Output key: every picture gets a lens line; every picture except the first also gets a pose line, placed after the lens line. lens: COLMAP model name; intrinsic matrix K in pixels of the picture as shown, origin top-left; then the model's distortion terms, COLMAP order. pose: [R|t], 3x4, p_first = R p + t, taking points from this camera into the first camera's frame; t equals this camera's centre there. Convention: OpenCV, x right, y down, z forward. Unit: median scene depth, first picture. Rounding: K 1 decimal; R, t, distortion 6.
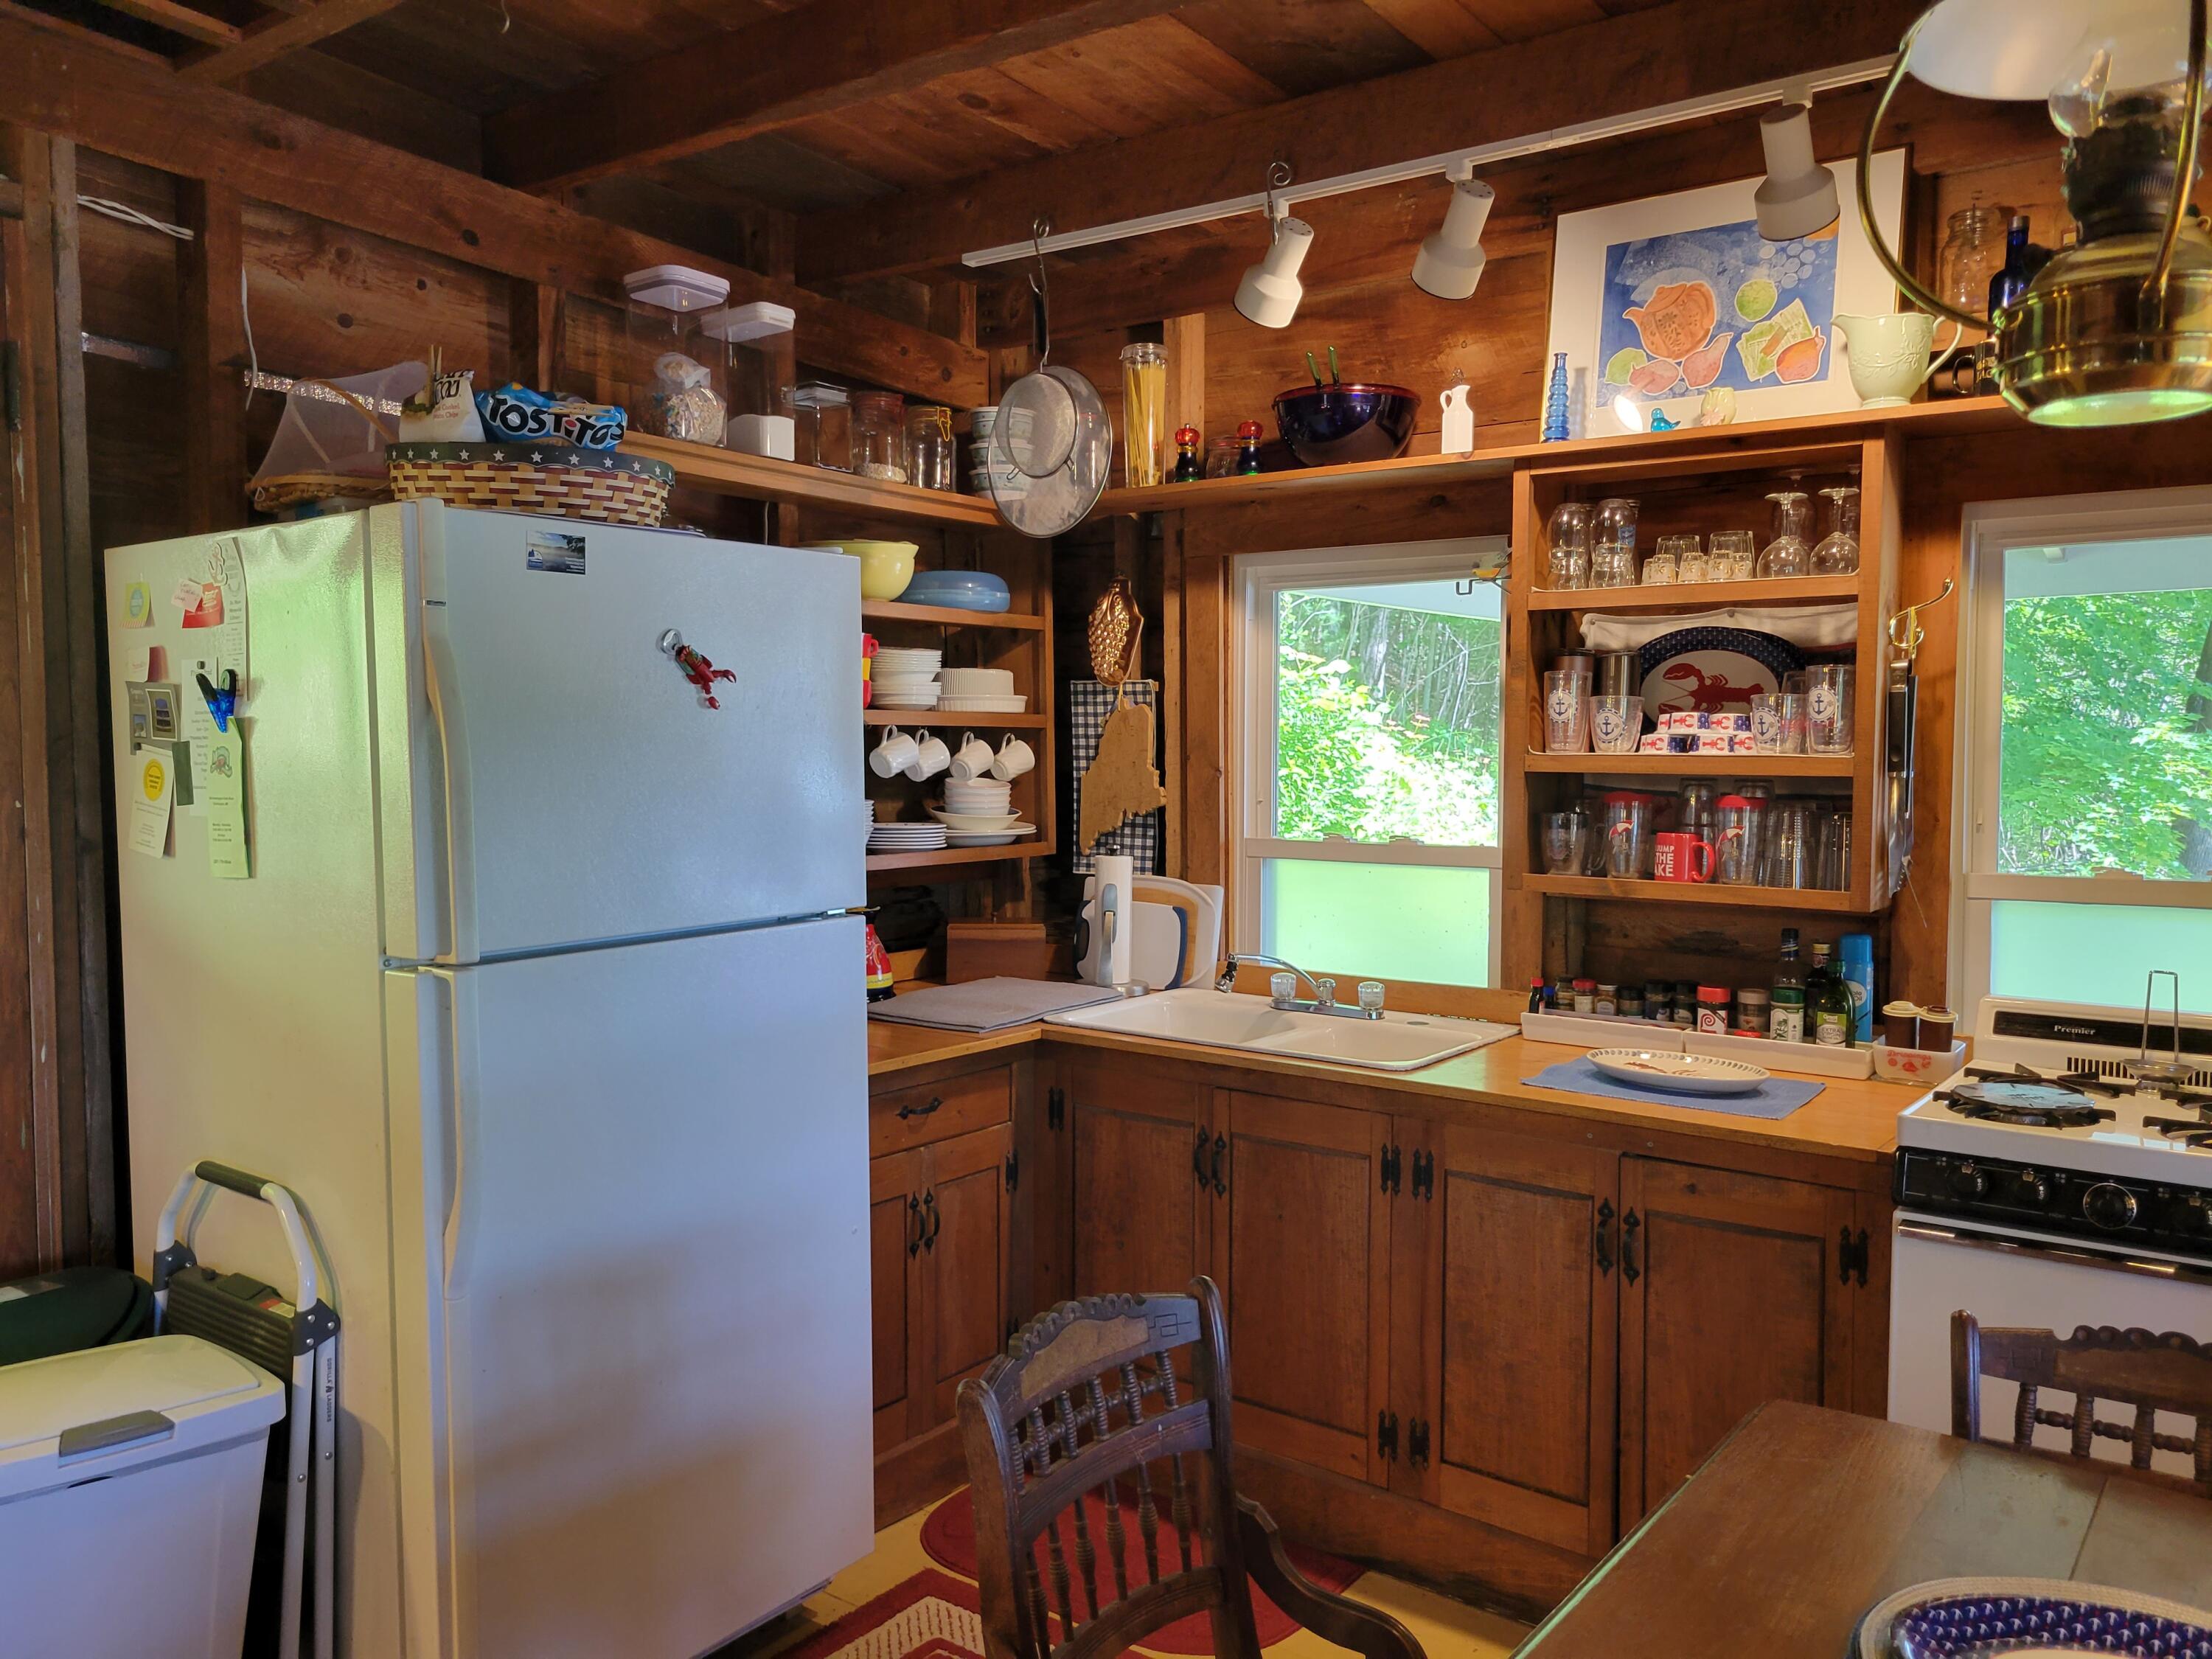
lens RADIAL K [[1672.4, 0, 1108.4], [0, 1672.4, 872.2], [0, 0, 1]] dist [0.011781, -0.006308]
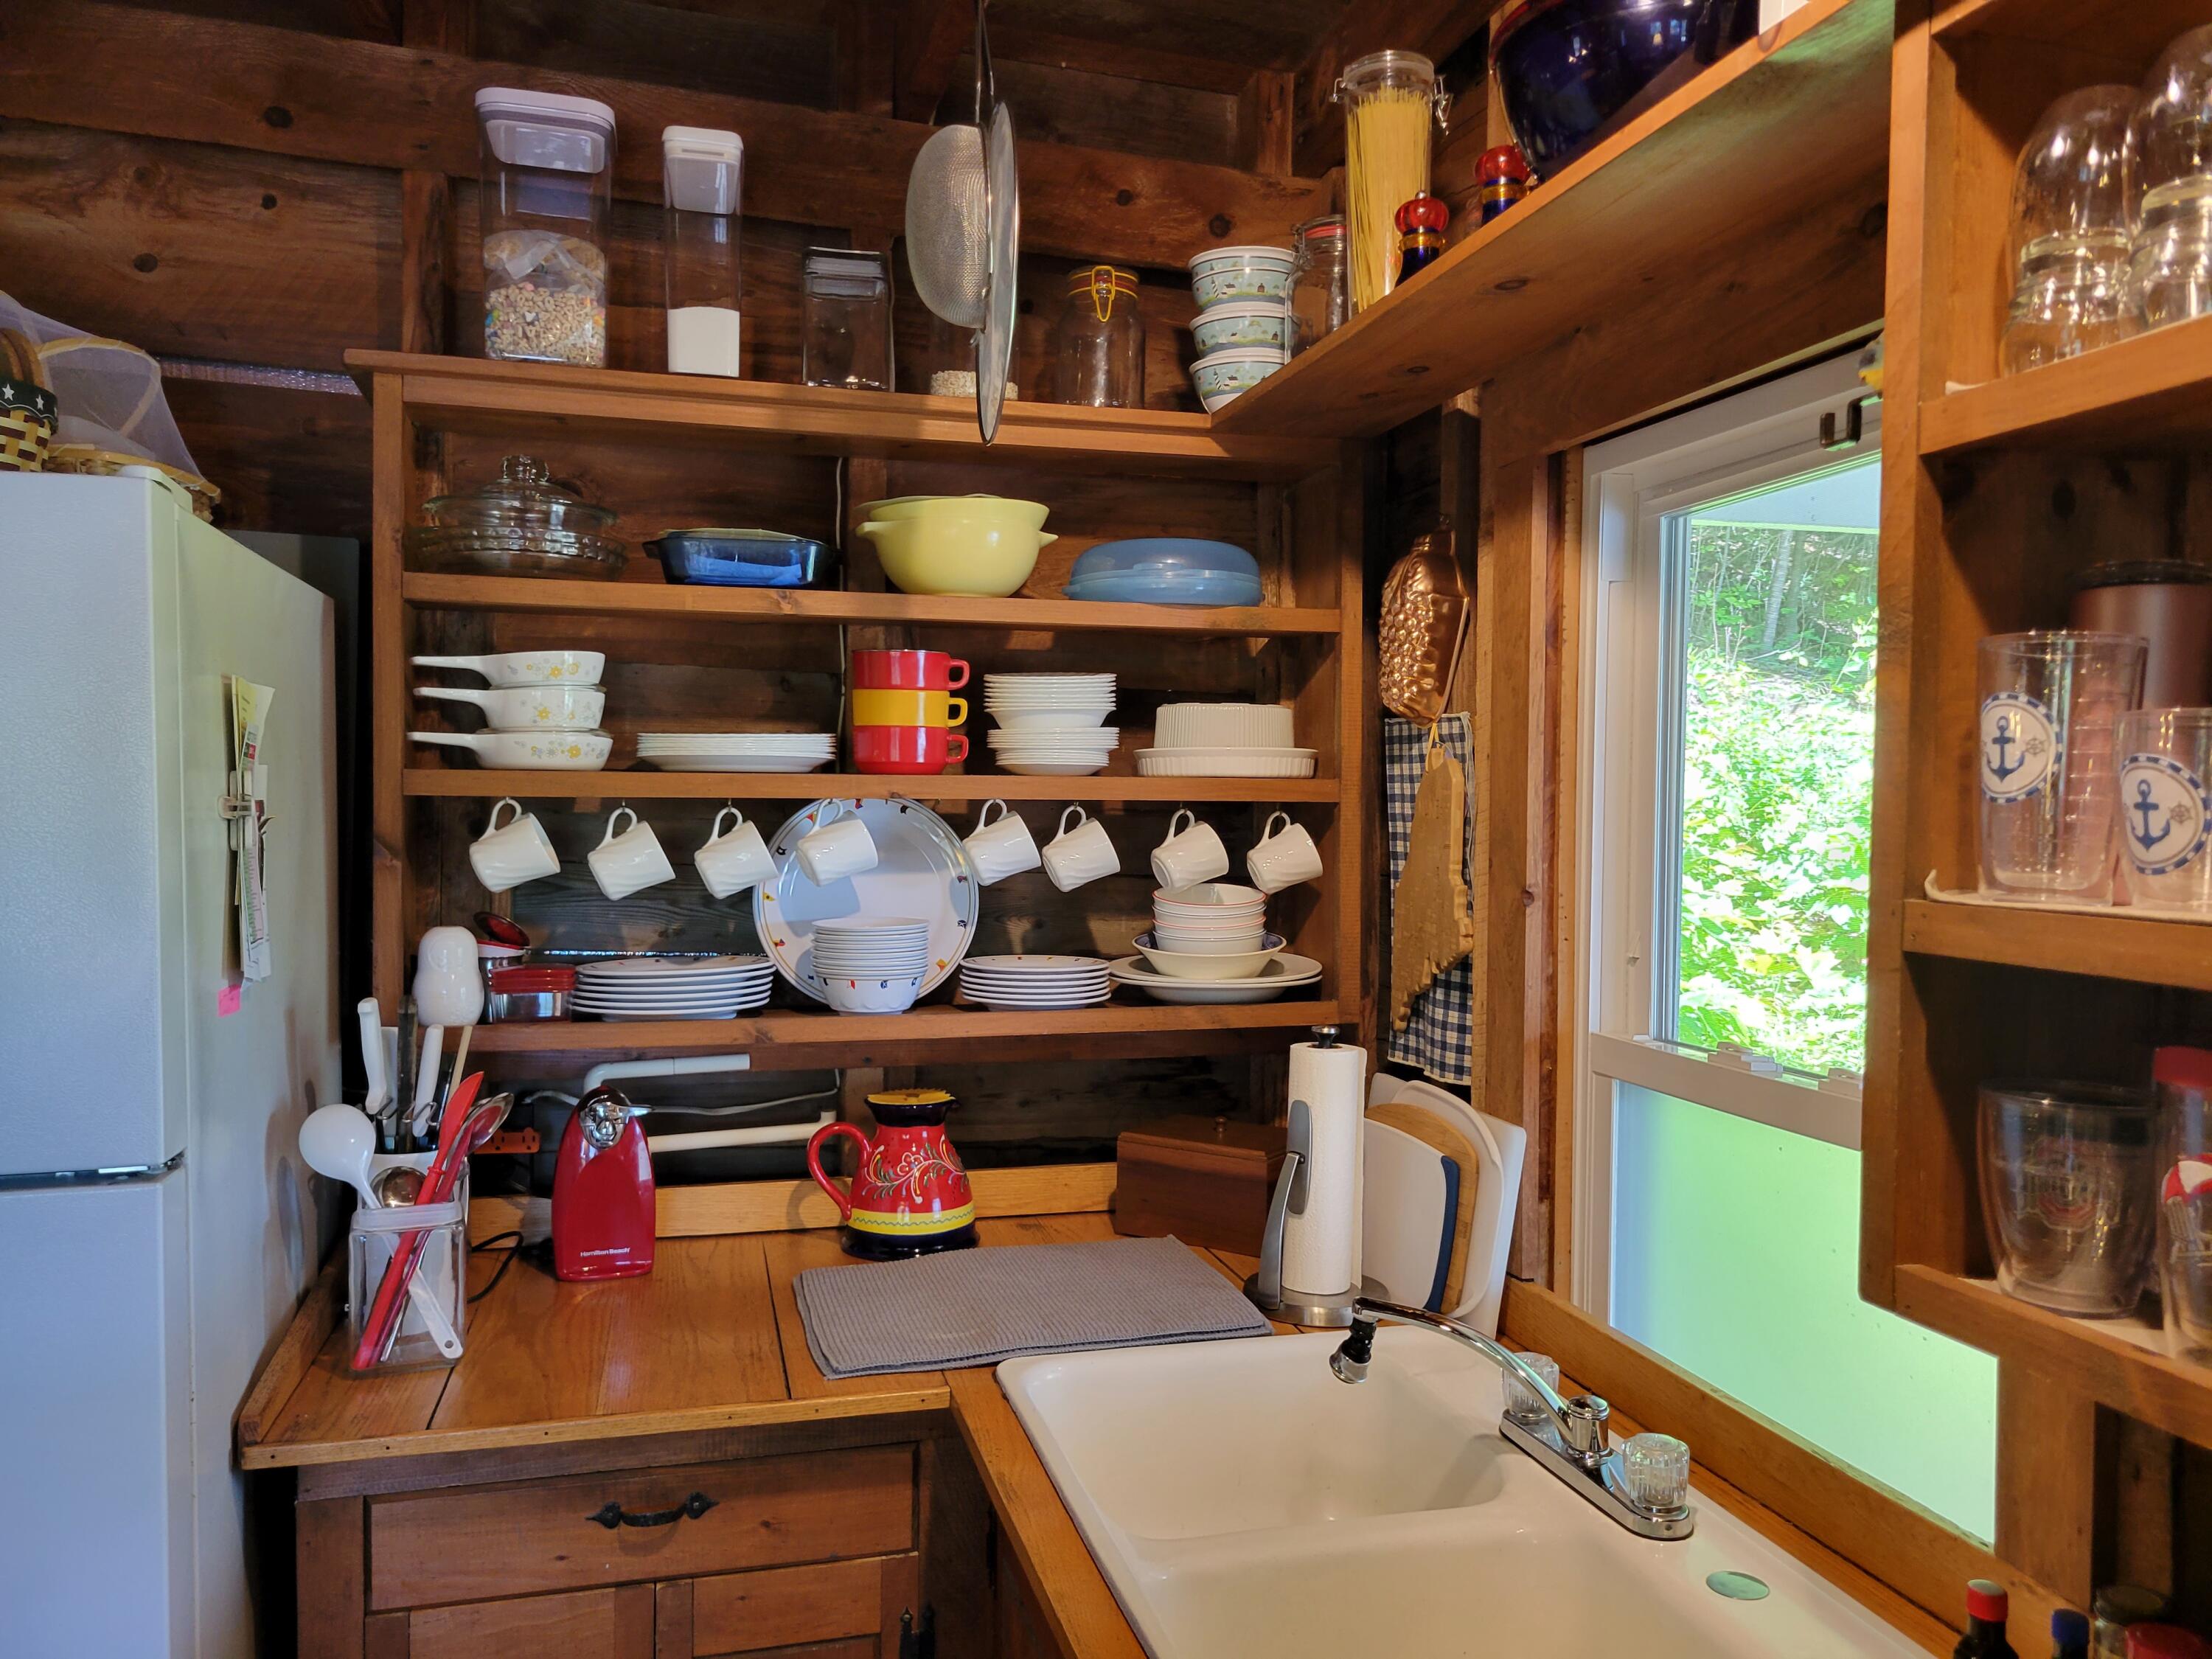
lens RADIAL K [[1672.4, 0, 1108.4], [0, 1672.4, 872.2], [0, 0, 1]] dist [0.011781, -0.006308]
pose [[0.784638, 0.027827, -0.619330, 0.273303], [-0.049977, 0.998580, -0.018449, -0.051395], [0.617937, 0.045428, 0.784914, 0.538095]]
